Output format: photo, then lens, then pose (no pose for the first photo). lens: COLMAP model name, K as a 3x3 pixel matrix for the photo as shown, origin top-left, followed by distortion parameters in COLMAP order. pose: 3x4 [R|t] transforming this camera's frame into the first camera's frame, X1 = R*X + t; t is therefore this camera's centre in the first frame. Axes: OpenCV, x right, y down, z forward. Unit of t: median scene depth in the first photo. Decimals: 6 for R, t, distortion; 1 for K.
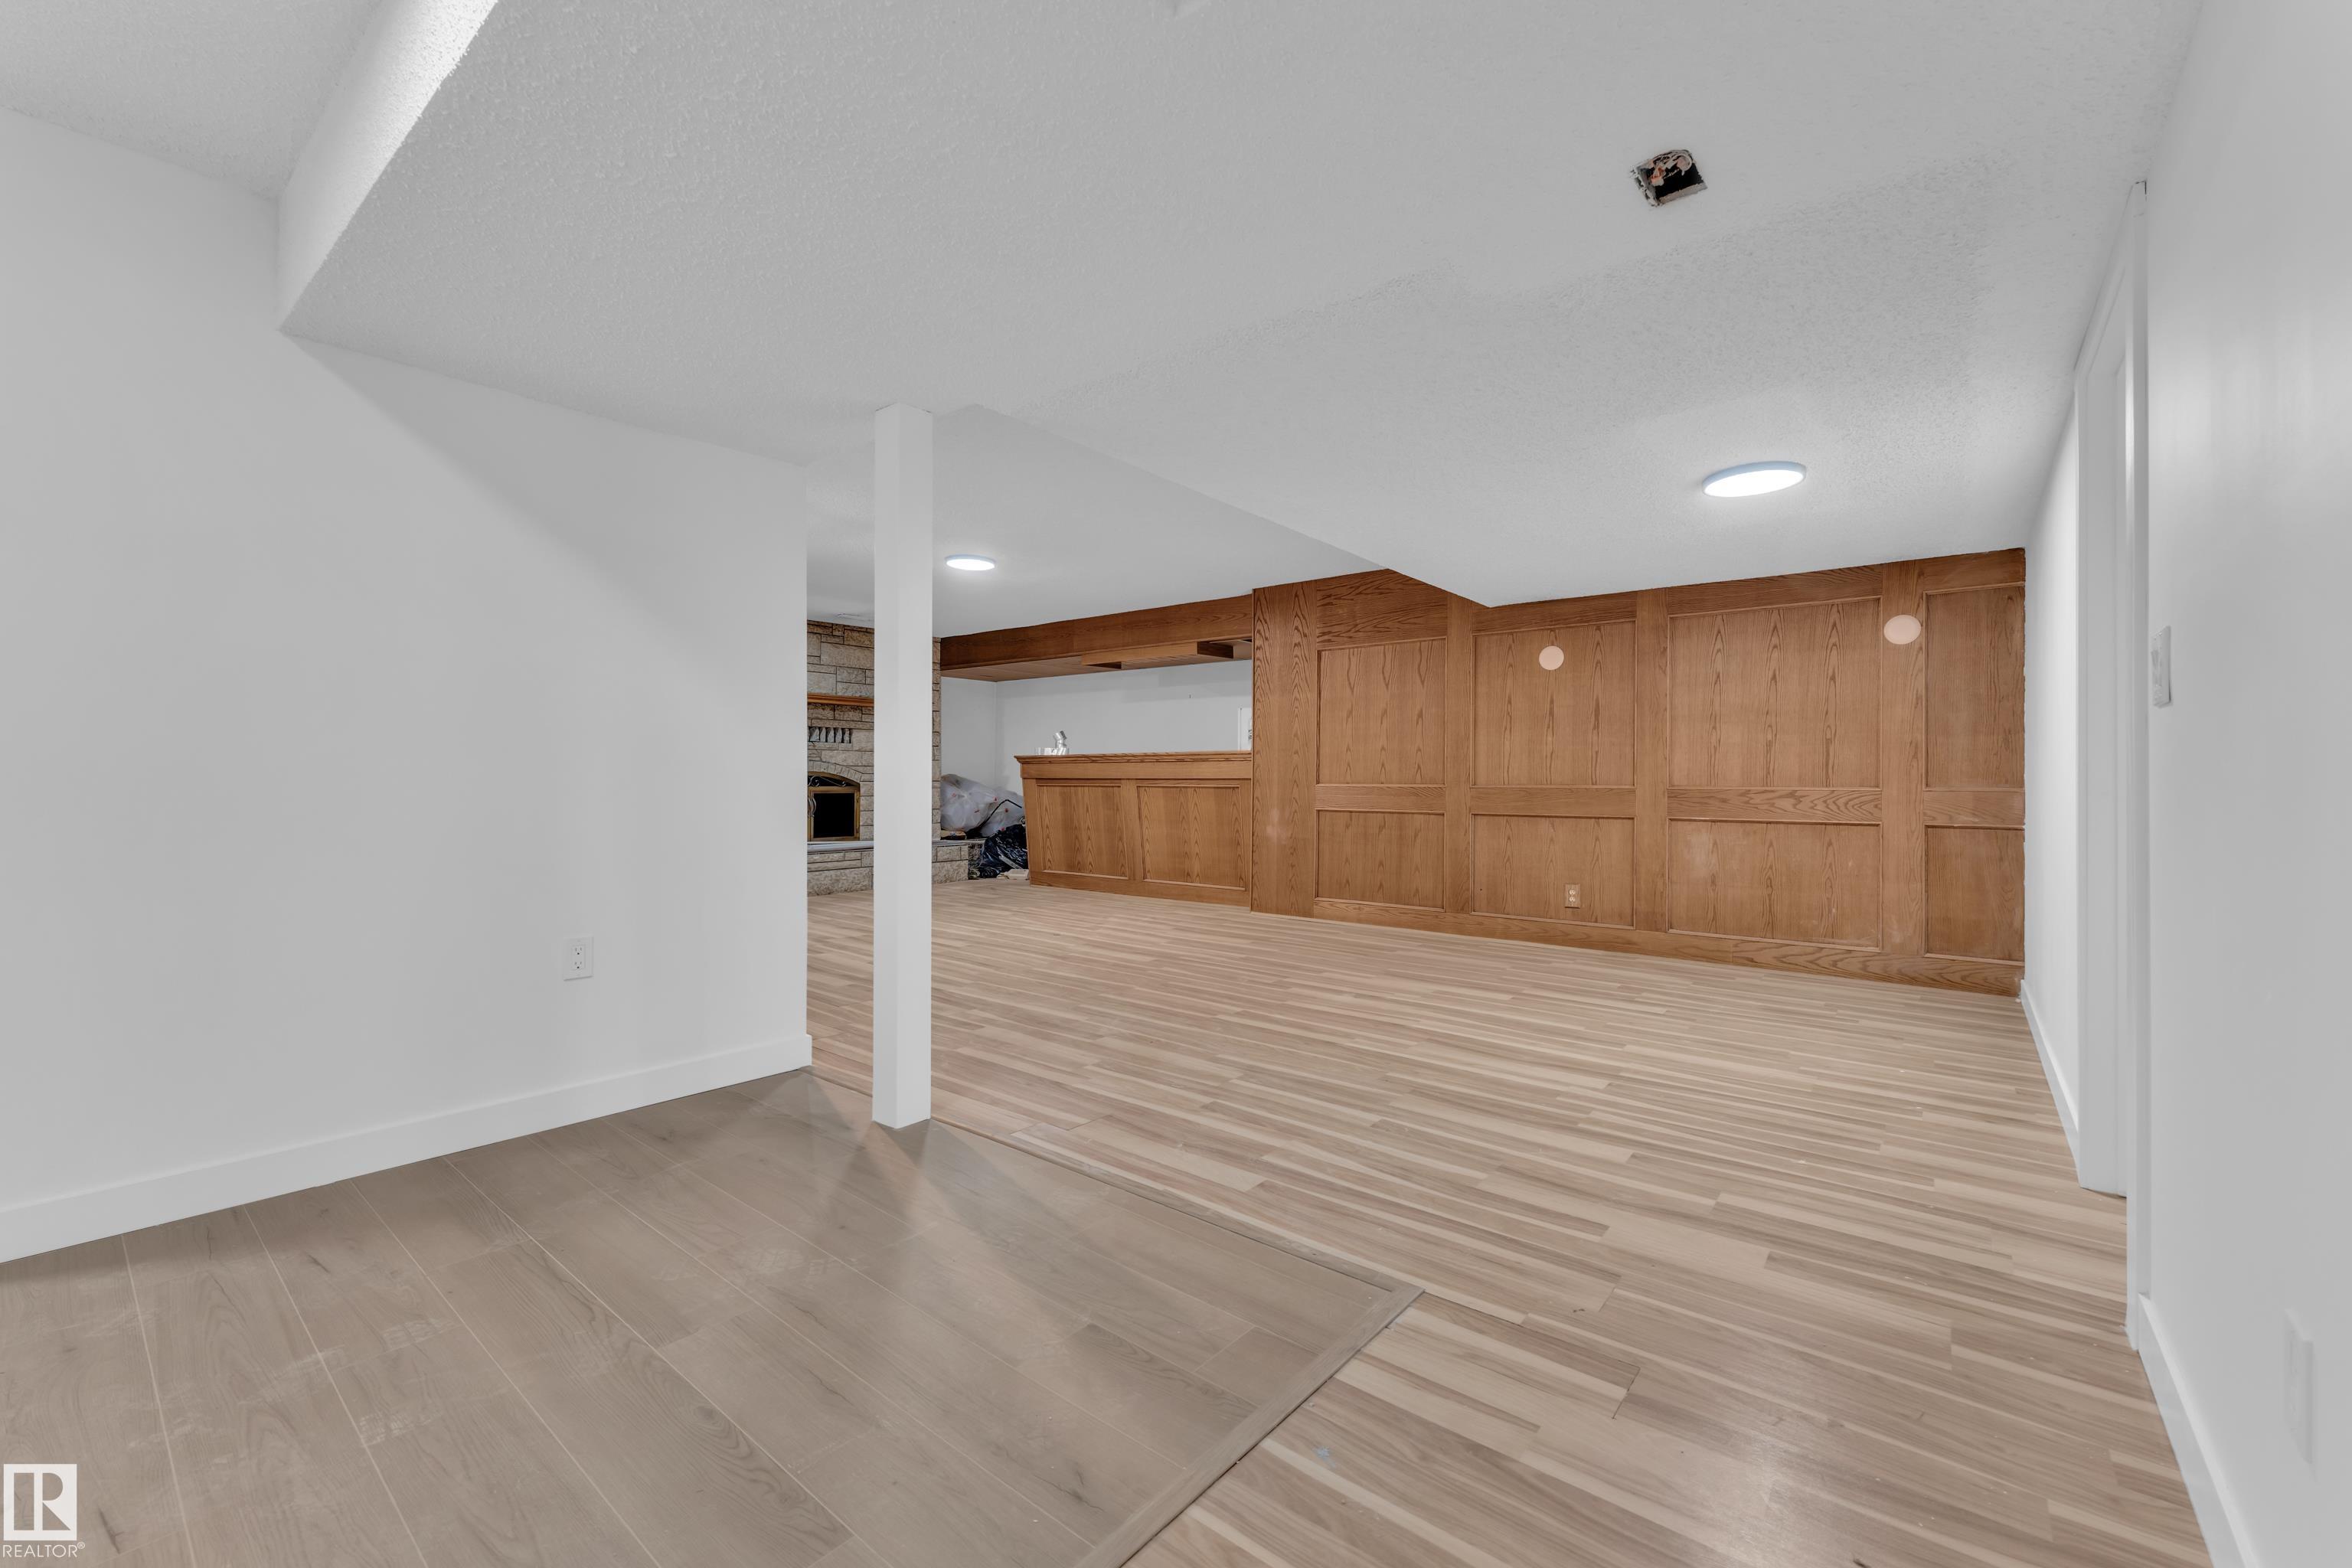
lens RADIAL K [[950.8, 0, 1179.8], [0, 950.8, 771.0], [0, 0, 1]] dist [-0.002809, 0.000665]
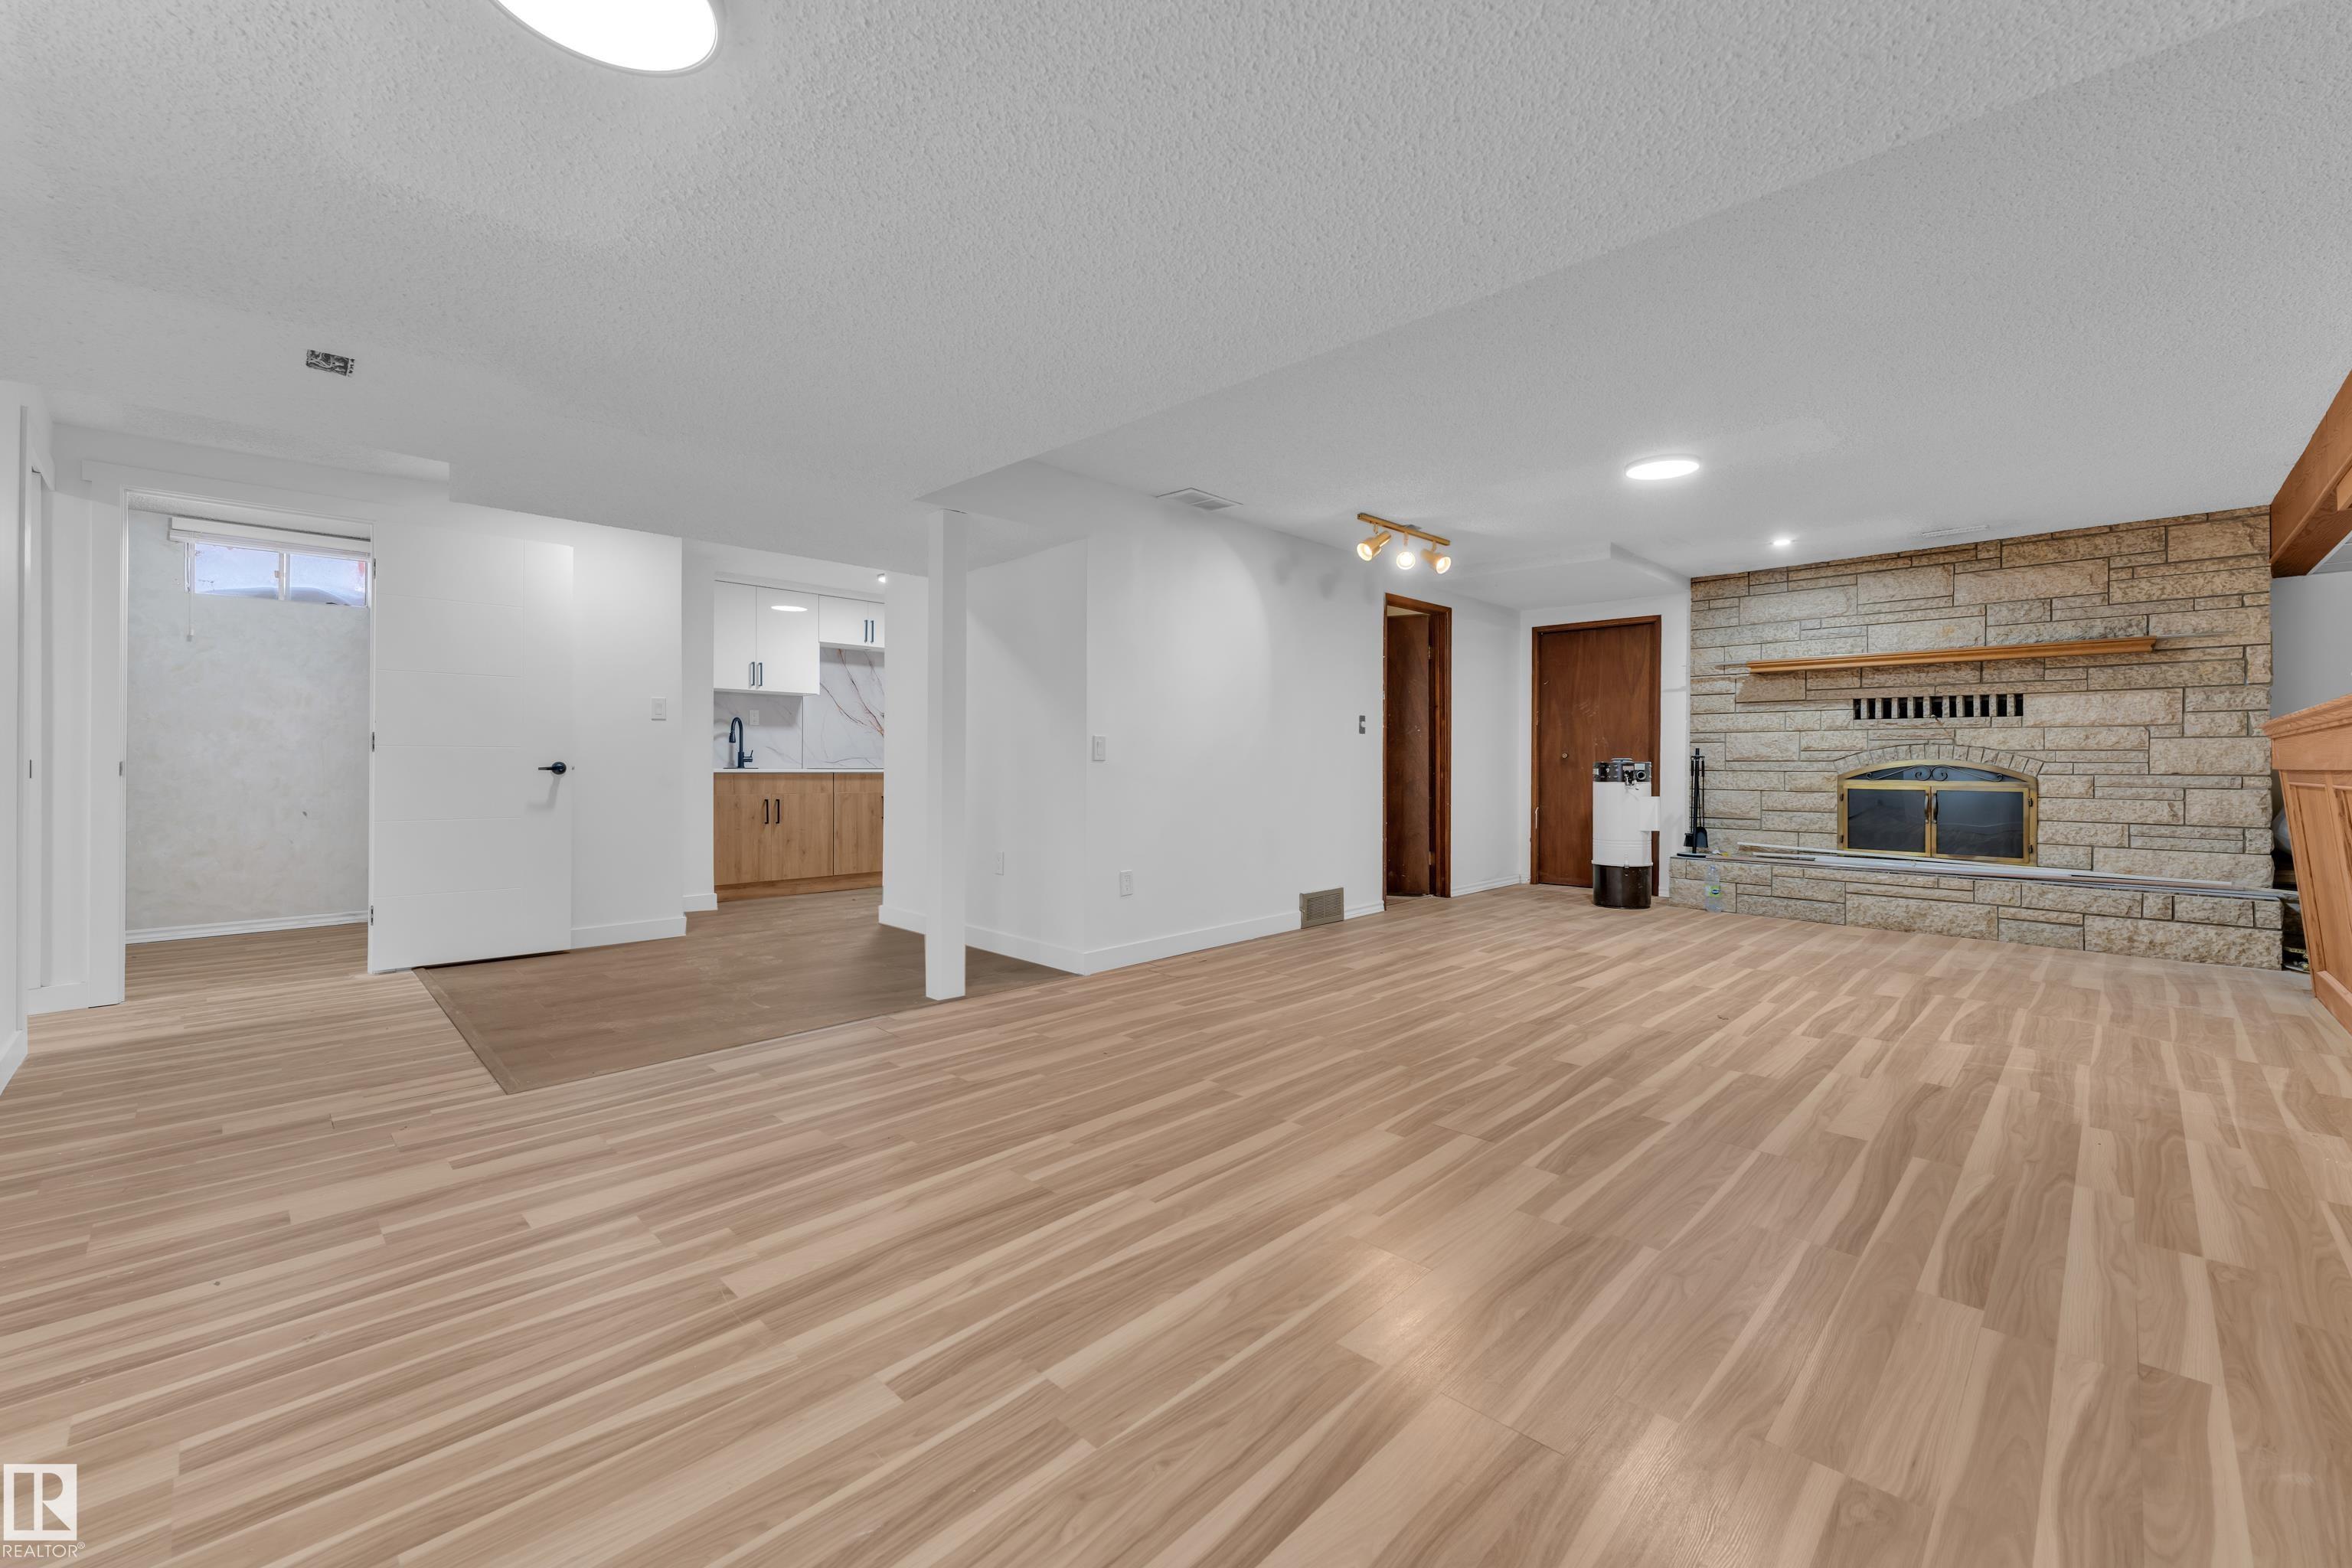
lens RADIAL K [[950.8, 0, 1175.7], [0, 950.8, 768.5], [0, 0, 1]] dist [-0.002809, 0.000665]
pose [[-0.098640, 0.002435, -0.995120, 0.605040], [0.002232, 0.999995, 0.002226, 0.006882], [0.995121, -0.002001, -0.098645, 0.804043]]
